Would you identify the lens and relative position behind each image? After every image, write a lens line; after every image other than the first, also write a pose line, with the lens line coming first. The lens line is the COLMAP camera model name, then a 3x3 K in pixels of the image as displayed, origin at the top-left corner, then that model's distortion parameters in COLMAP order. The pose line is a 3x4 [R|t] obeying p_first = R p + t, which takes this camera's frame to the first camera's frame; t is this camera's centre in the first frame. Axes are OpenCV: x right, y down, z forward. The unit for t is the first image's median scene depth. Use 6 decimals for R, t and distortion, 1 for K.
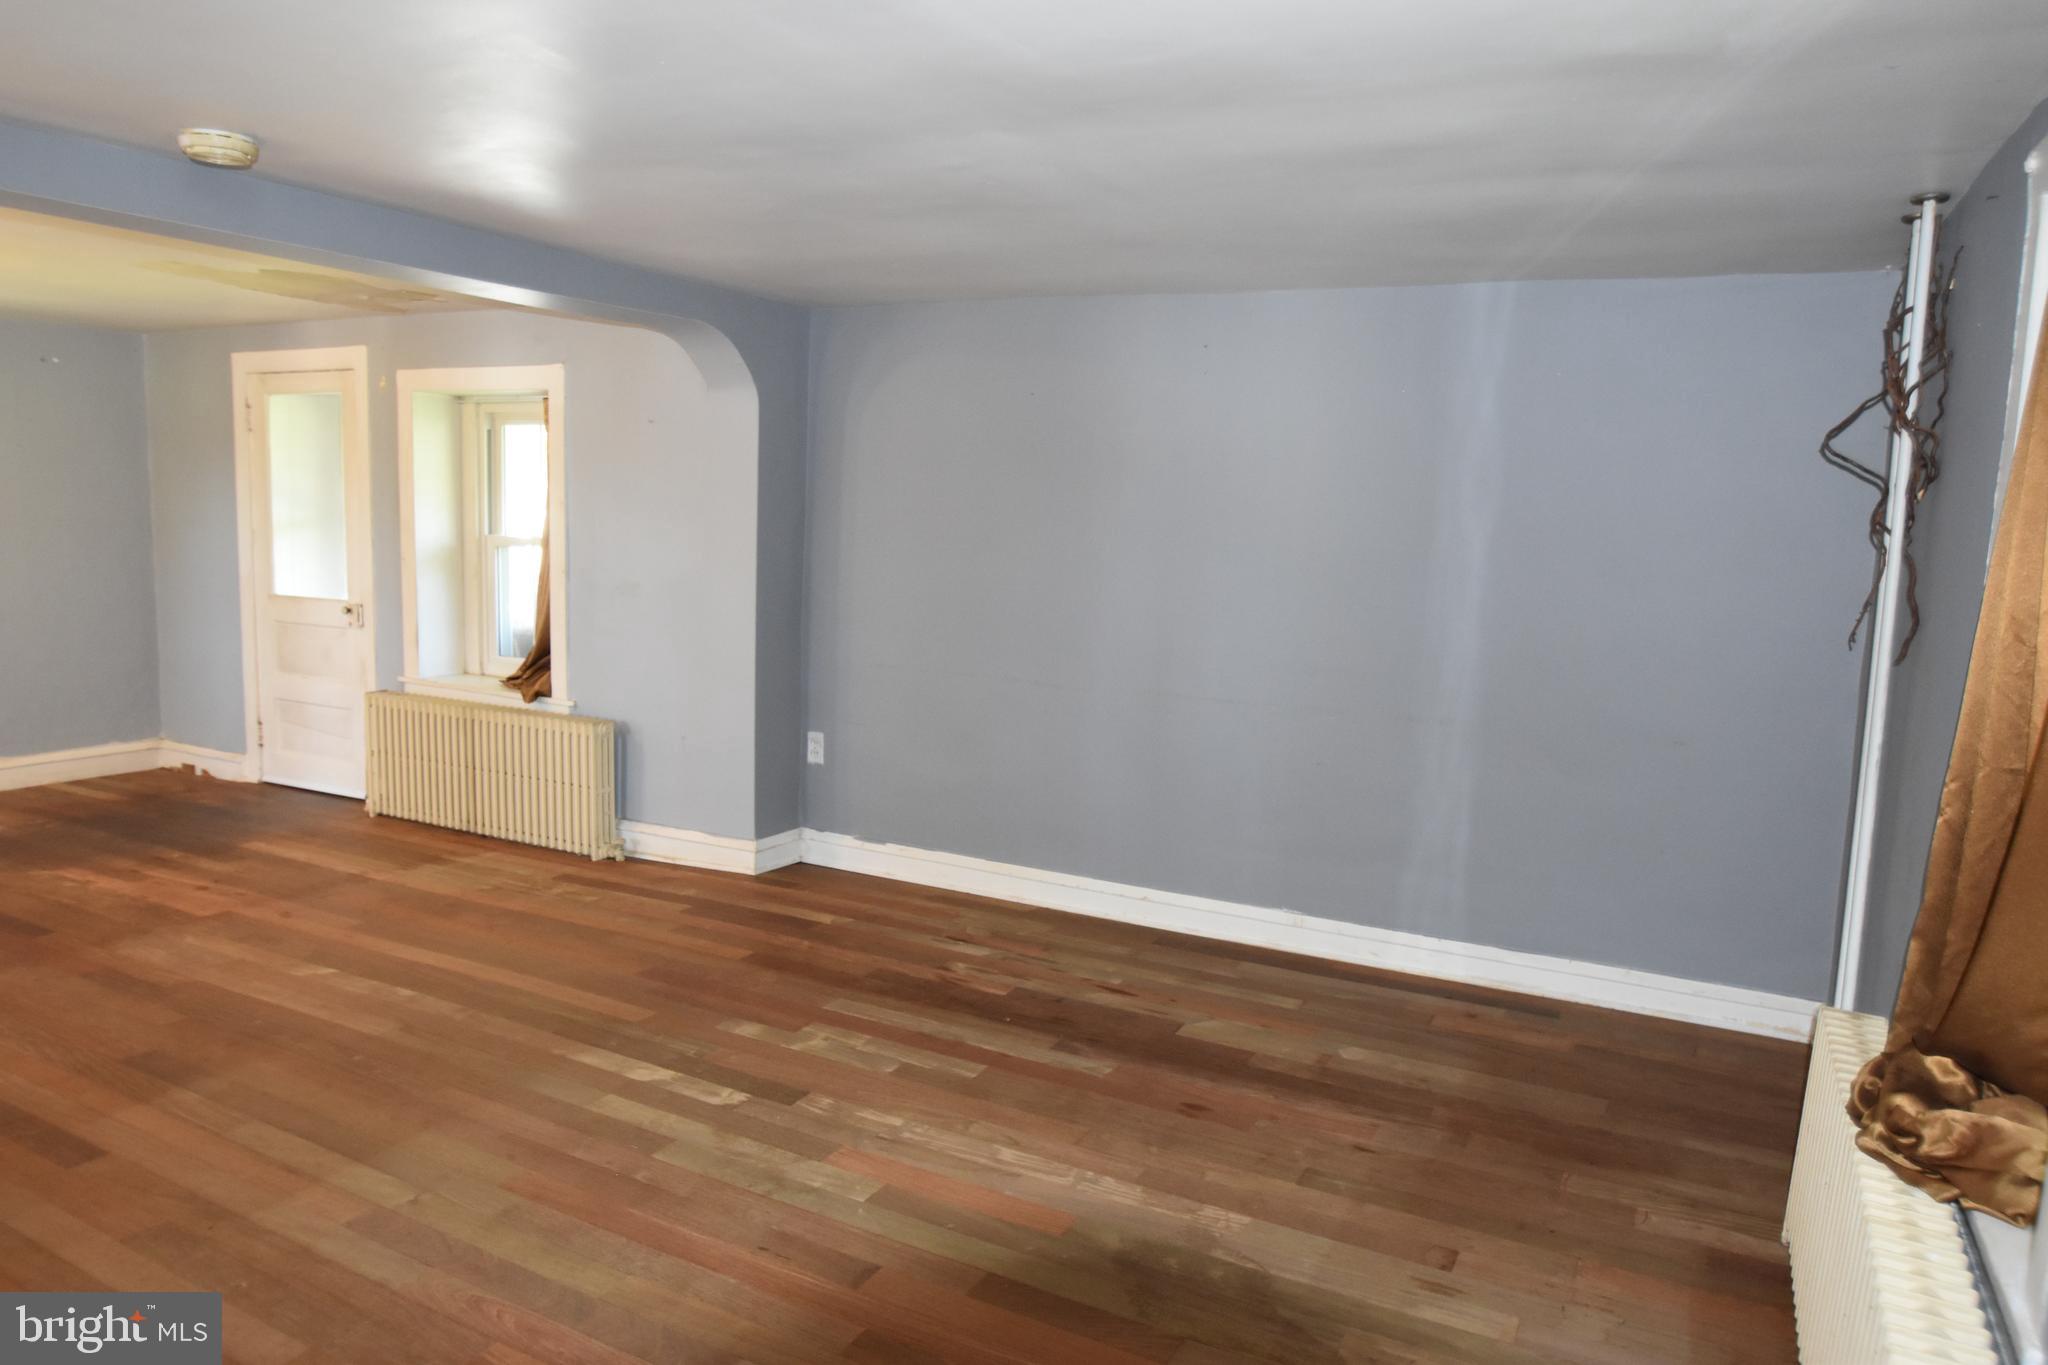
lens RADIAL K [[1379.9, 0, 1044.0], [0, 1379.9, 698.5], [0, 0, 1]] dist [-0.039042, -0.006057]
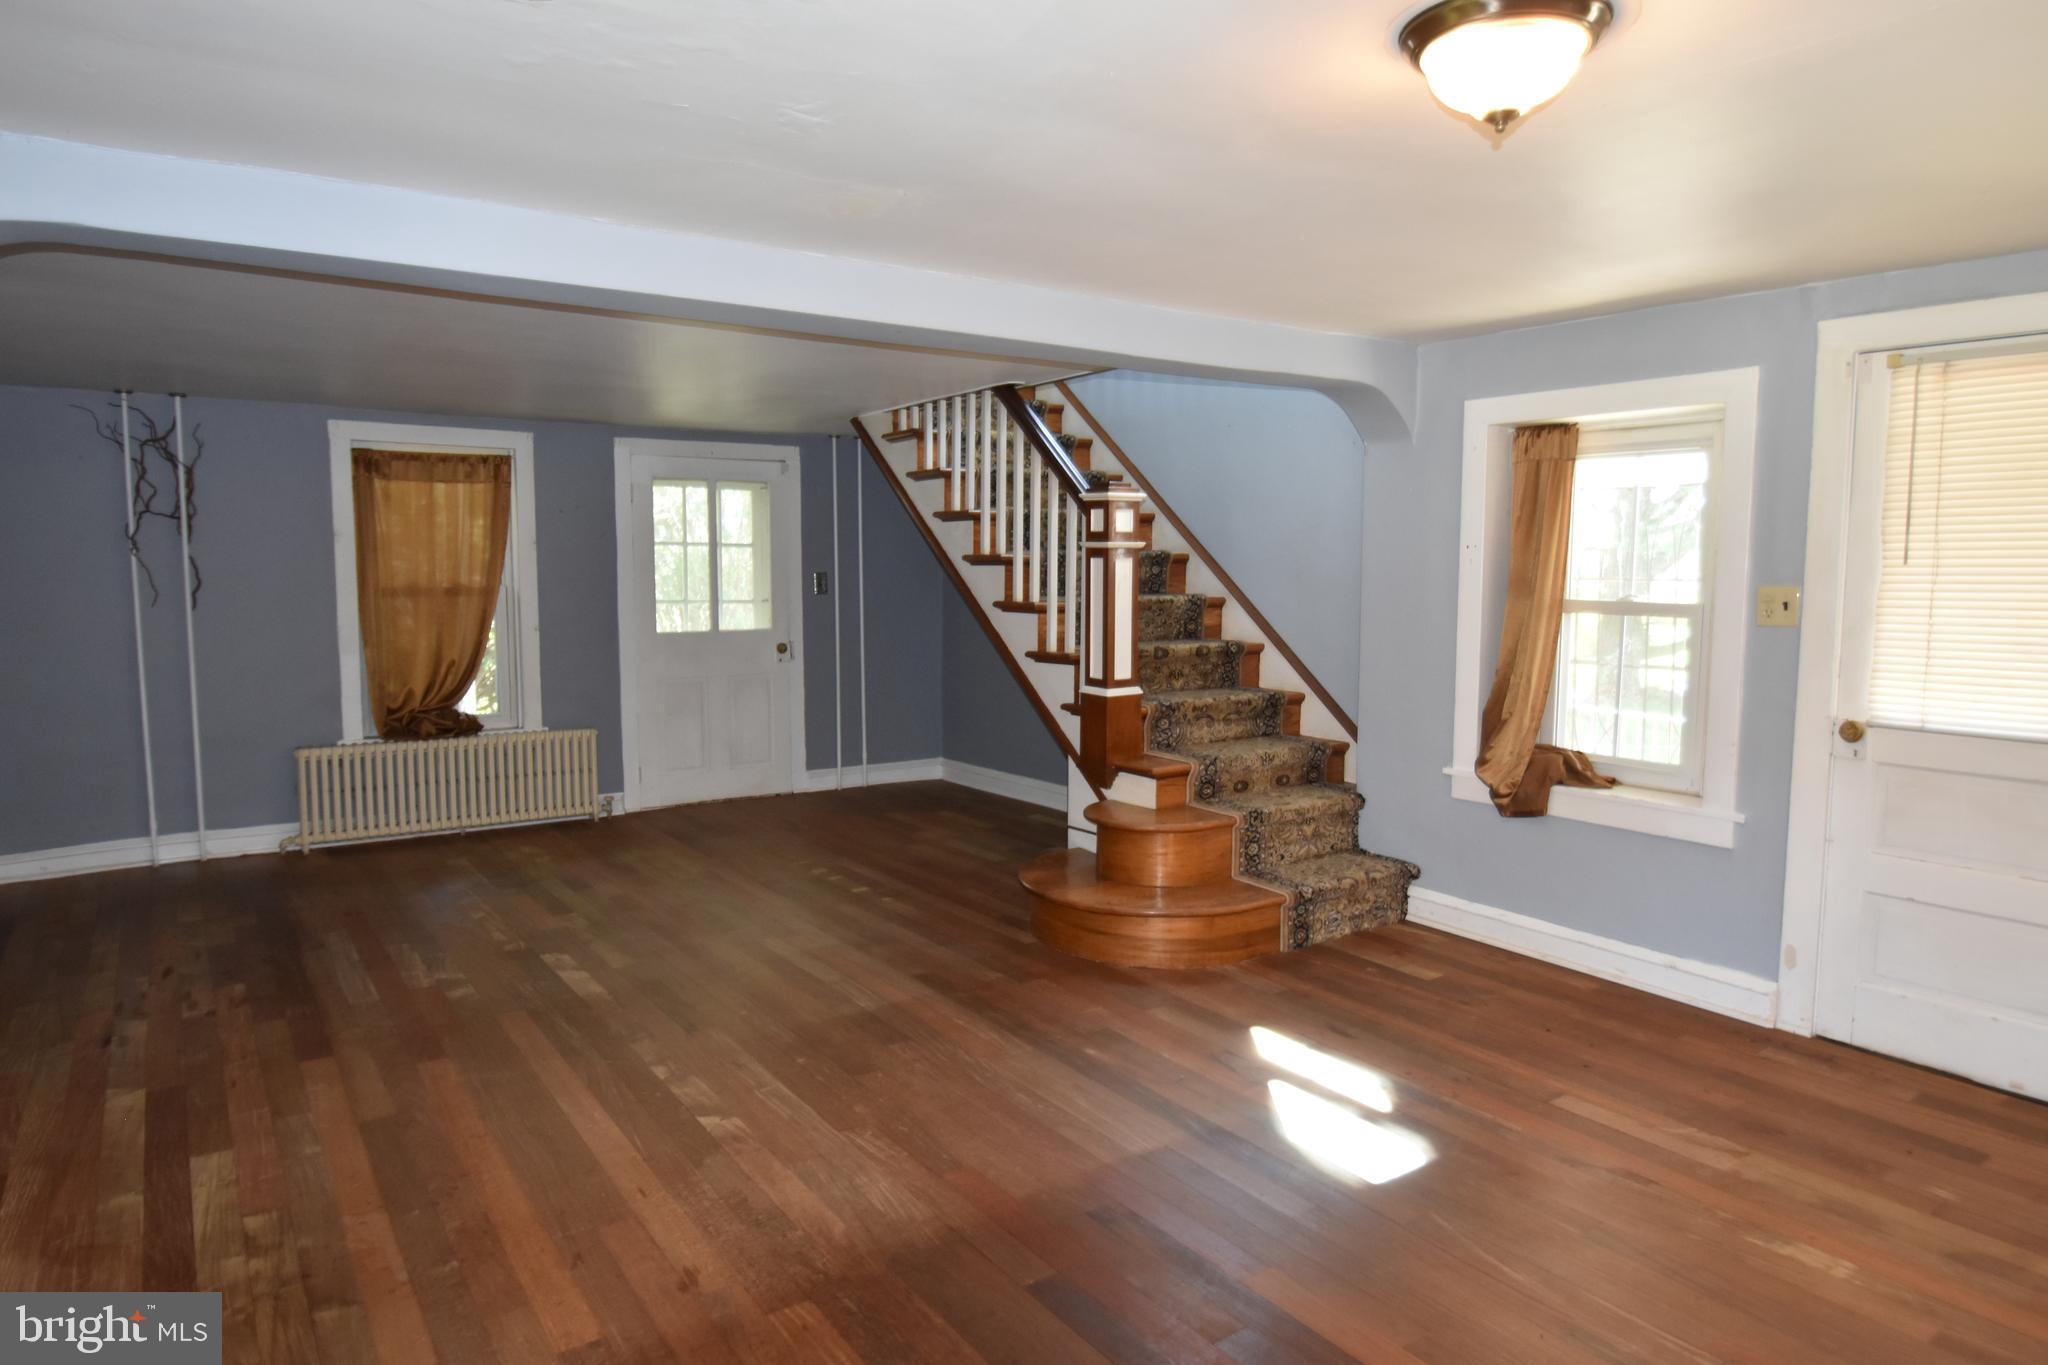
lens RADIAL K [[1227.8, 0, 1035.9], [0, 1227.8, 669.3], [0, 0, 1]] dist [-0.022488, -0.001609]
pose [[-0.897473, -0.073656, 0.434876, -1.114446], [0.026441, 0.975201, 0.219738, -0.259189], [-0.440276, 0.208707, -0.873269, 1.654836]]
